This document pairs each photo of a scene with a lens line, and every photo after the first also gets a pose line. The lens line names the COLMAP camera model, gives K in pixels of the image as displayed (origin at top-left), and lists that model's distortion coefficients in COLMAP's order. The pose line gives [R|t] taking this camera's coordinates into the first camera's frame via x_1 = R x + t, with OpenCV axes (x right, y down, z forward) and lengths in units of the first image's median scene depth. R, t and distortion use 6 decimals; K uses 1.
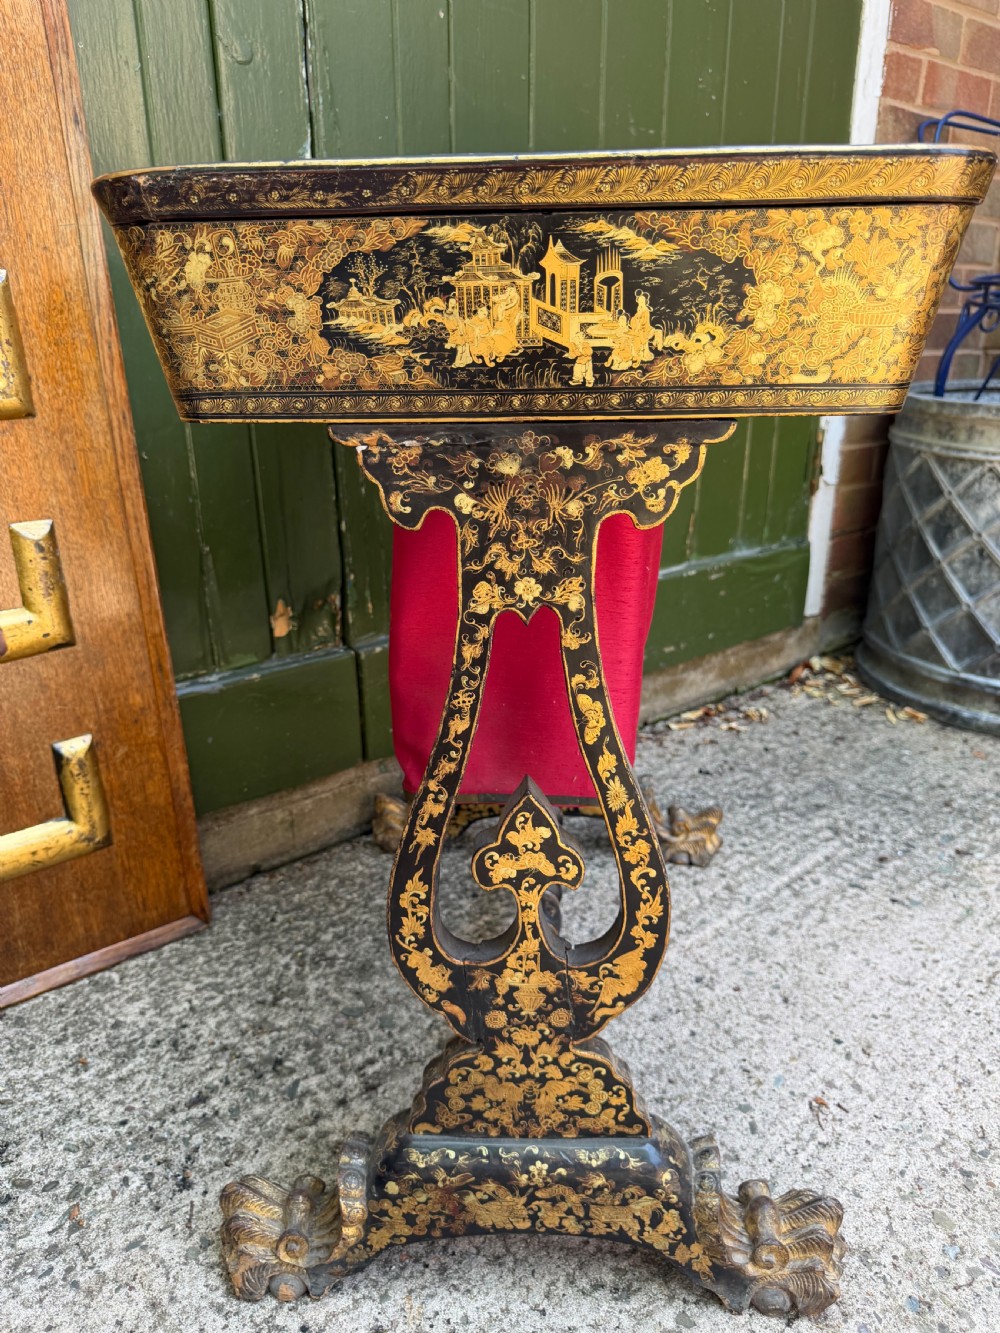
lens RADIAL K [[970.2, 0, 502.2], [0, 970.2, 671.1], [0, 0, 1]] dist [-0.014846, 0.001319]
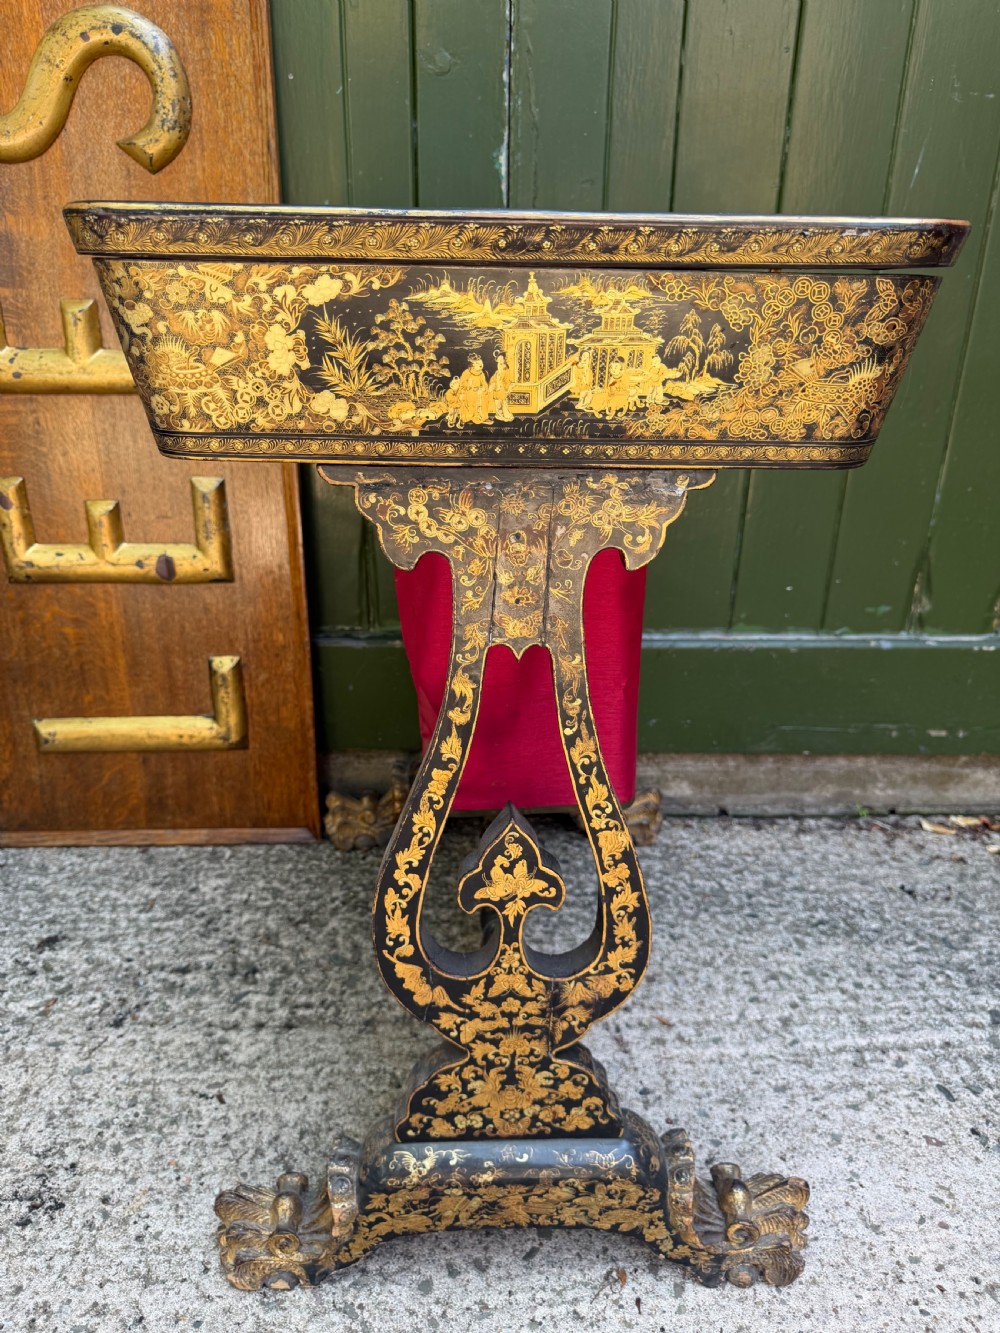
lens RADIAL K [[970.2, 0, 497.2], [0, 970.2, 671.2], [0, 0, 1]] dist [-0.014846, 0.001319]
pose [[0.794493, 0.252196, -0.552430, 0.561121], [-0.229821, 0.966896, 0.110885, -0.139476], [0.562107, 0.038863, 0.826151, 0.201628]]
